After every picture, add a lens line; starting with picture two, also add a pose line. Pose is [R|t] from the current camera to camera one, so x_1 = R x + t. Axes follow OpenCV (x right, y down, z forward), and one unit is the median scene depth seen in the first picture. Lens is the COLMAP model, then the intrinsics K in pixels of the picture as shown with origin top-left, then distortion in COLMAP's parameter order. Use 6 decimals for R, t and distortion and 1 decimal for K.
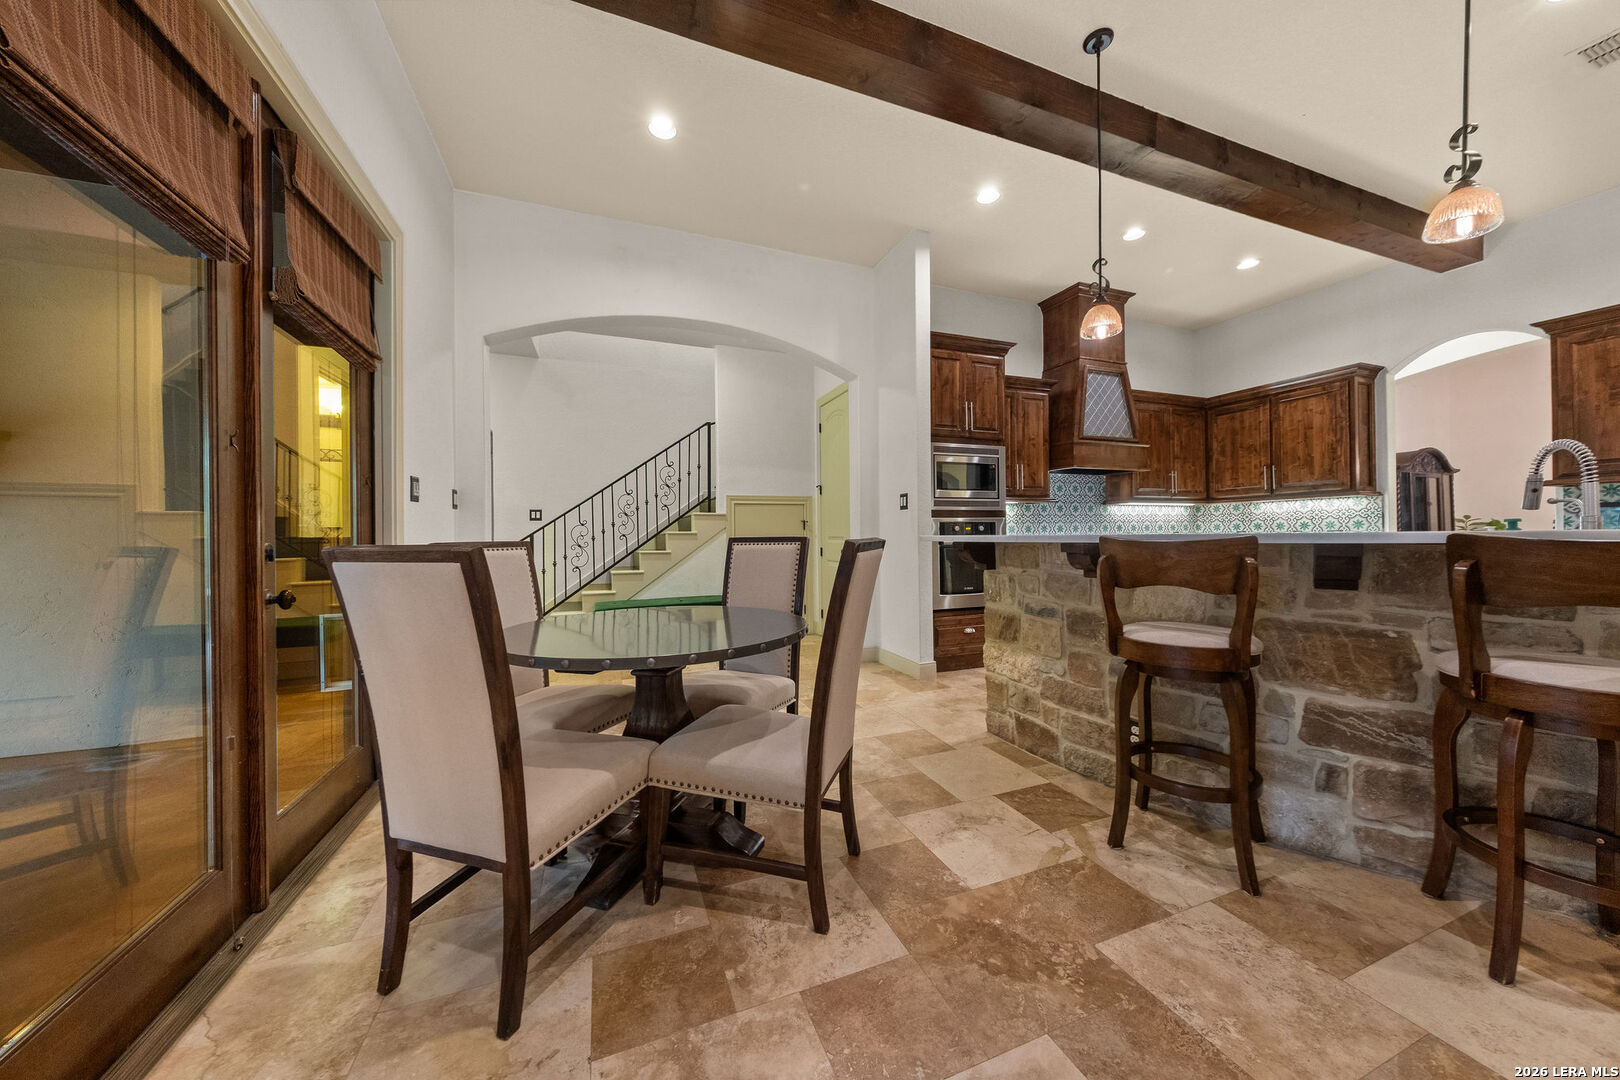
lens RADIAL K [[548.7, 0, 815.6], [0, 548.7, 536.8], [0, 0, 1]] dist [0.000836, -0.000731]
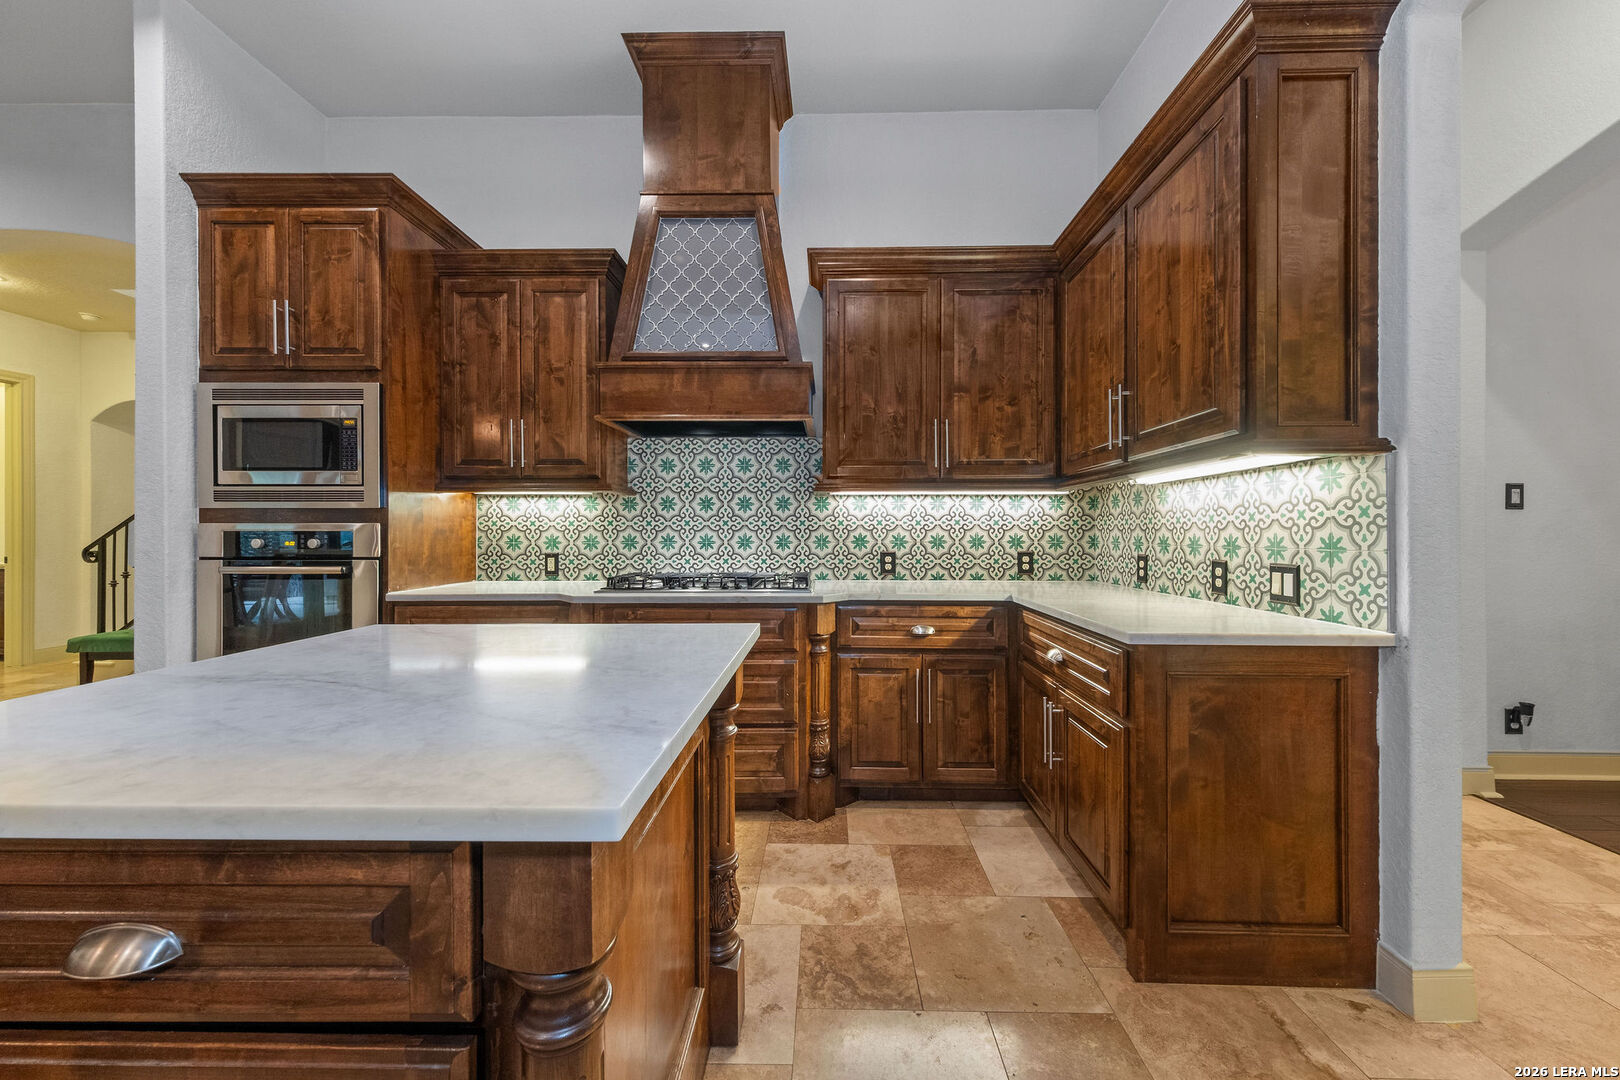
lens RADIAL K [[598.1, 0, 822.1], [0, 598.1, 533.5], [0, 0, 1]] dist [0.019271, -0.005858]
pose [[0.928642, 0.011164, -0.370810, 0.825210], [-0.011977, 0.999928, 0.000111, -0.026972], [0.370785, 0.004338, 0.928709, 0.561564]]
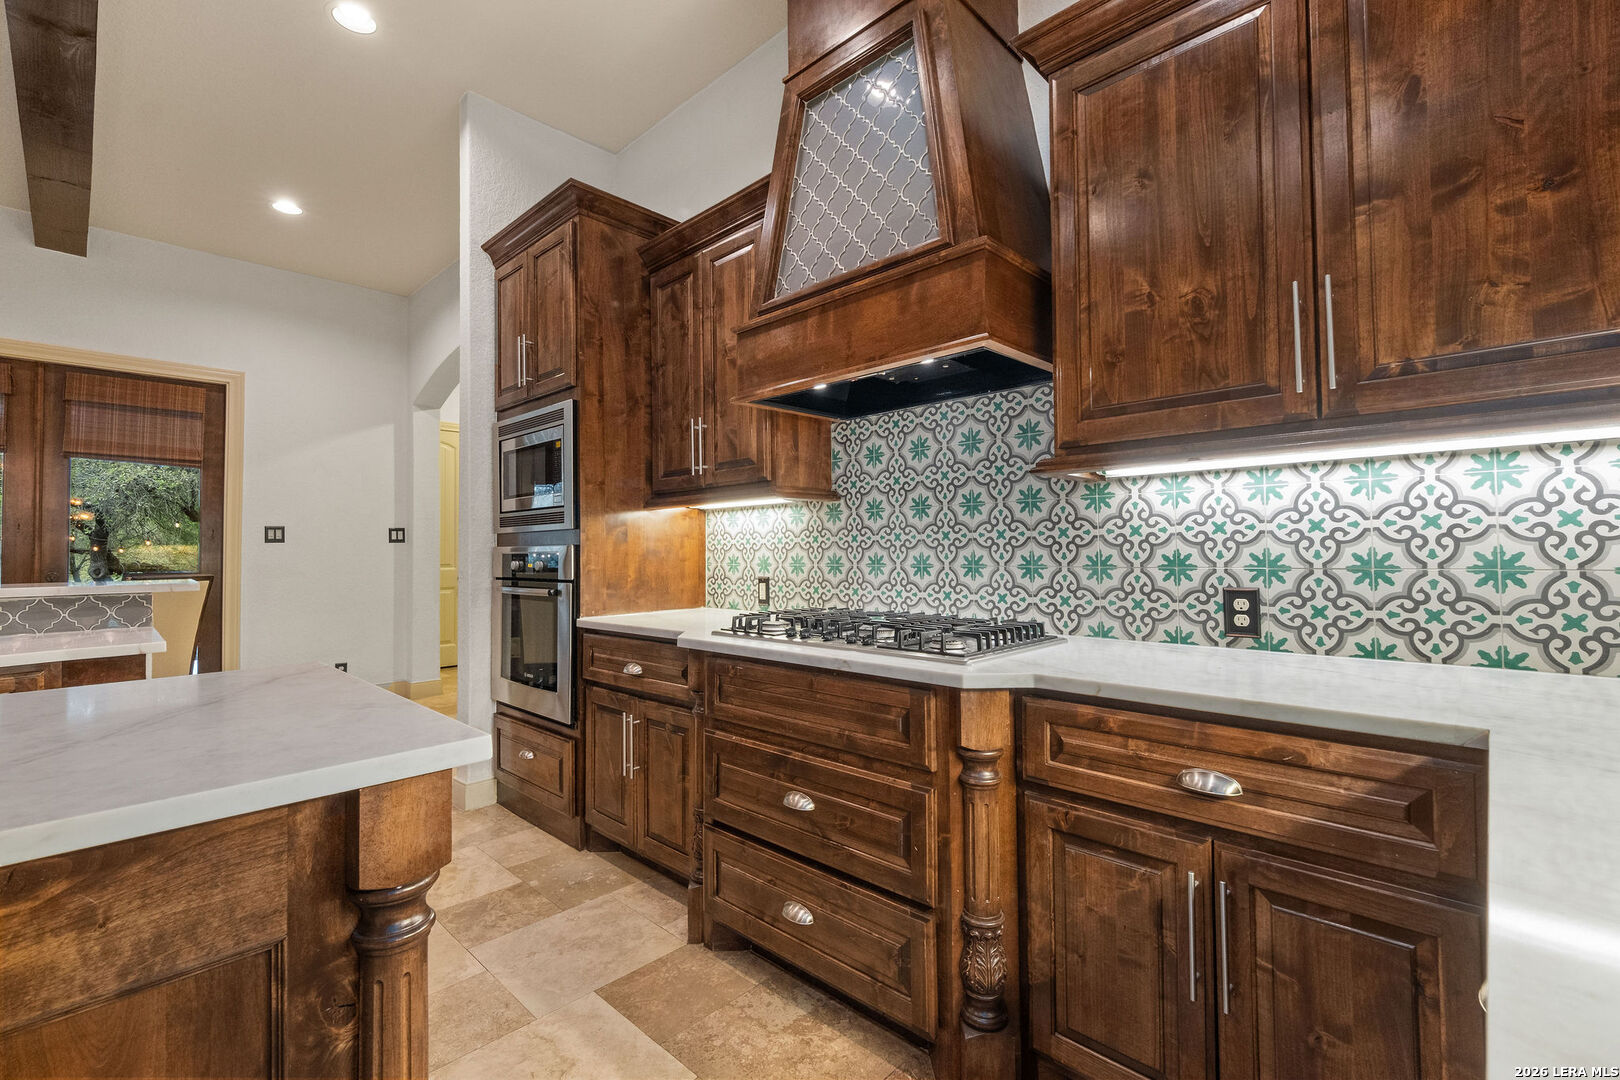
lens RADIAL K [[700.3, 0, 818.8], [0, 700.3, 531.5], [0, 0, 1]] dist [0.015431, -0.006013]
pose [[0.430388, -0.018428, -0.902456, 0.884116], [0.001535, 0.999805, -0.019683, -0.030288], [0.902643, 0.007086, 0.430332, 0.822953]]
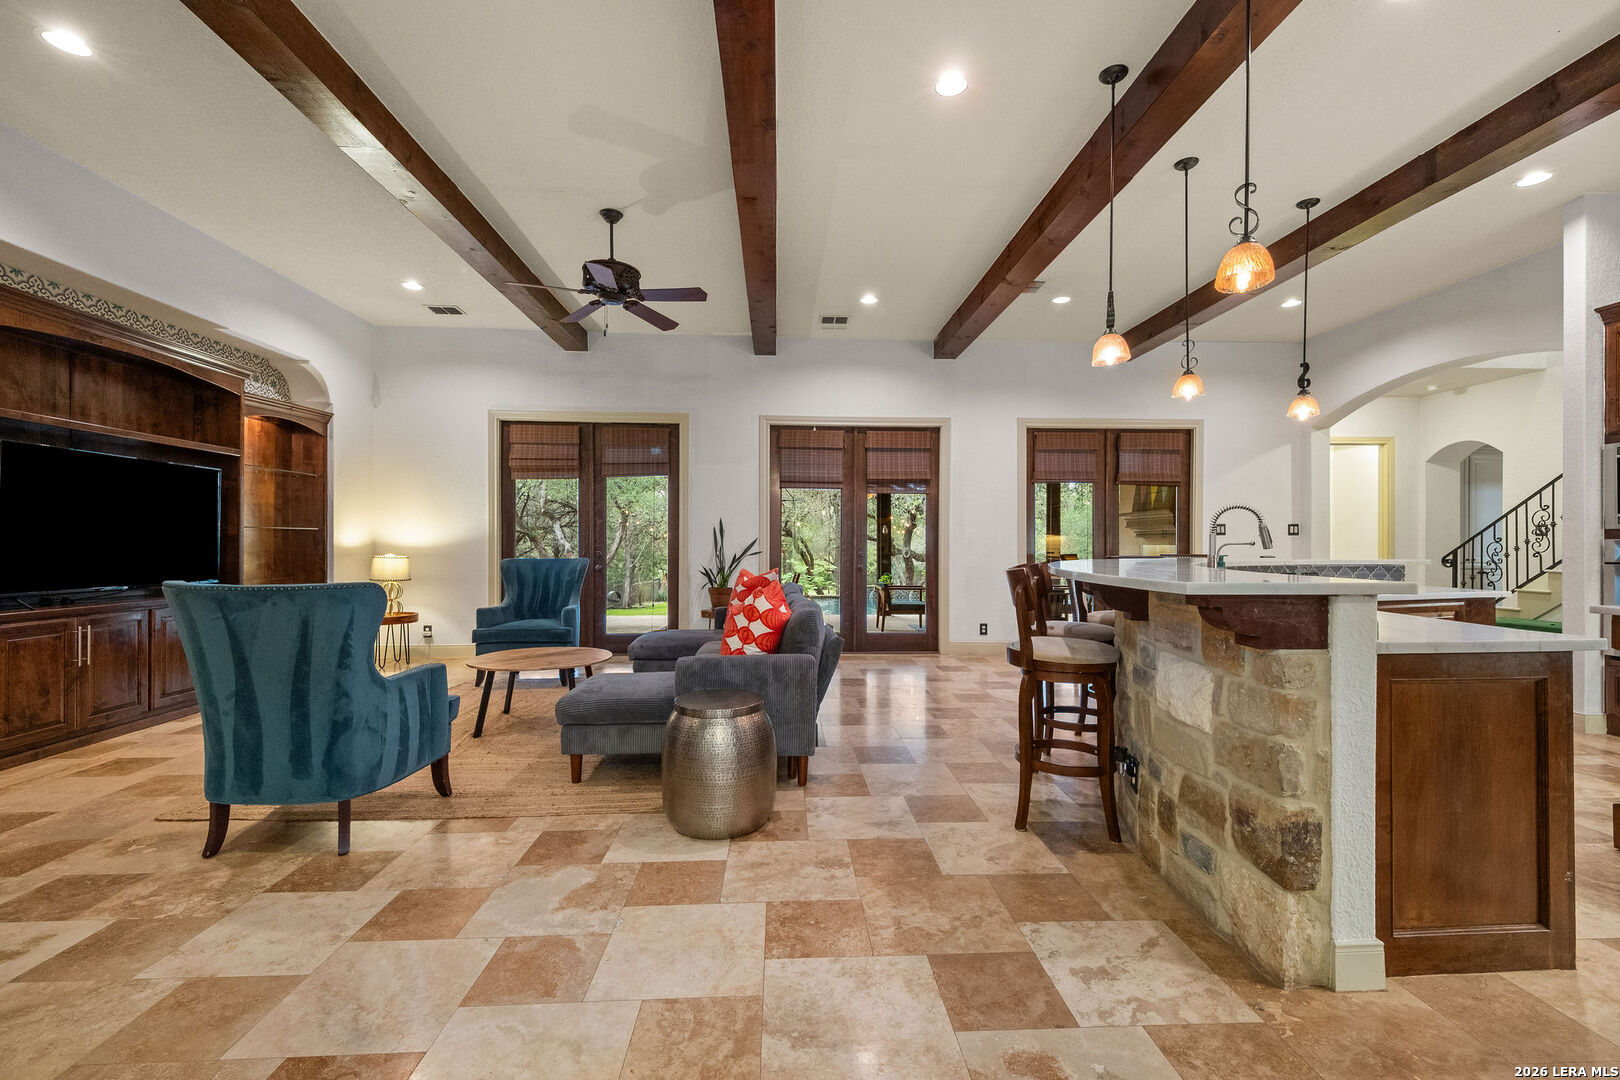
lens RADIAL K [[700.3, 0, 814.1], [0, 700.3, 548.4], [0, 0, 1]] dist [0.015431, -0.006013]
pose [[-0.290239, 0.014373, -0.956846, 1.276621], [0.000121, 0.999888, 0.014983, -0.030803], [0.956954, 0.004233, -0.290209, 0.158128]]
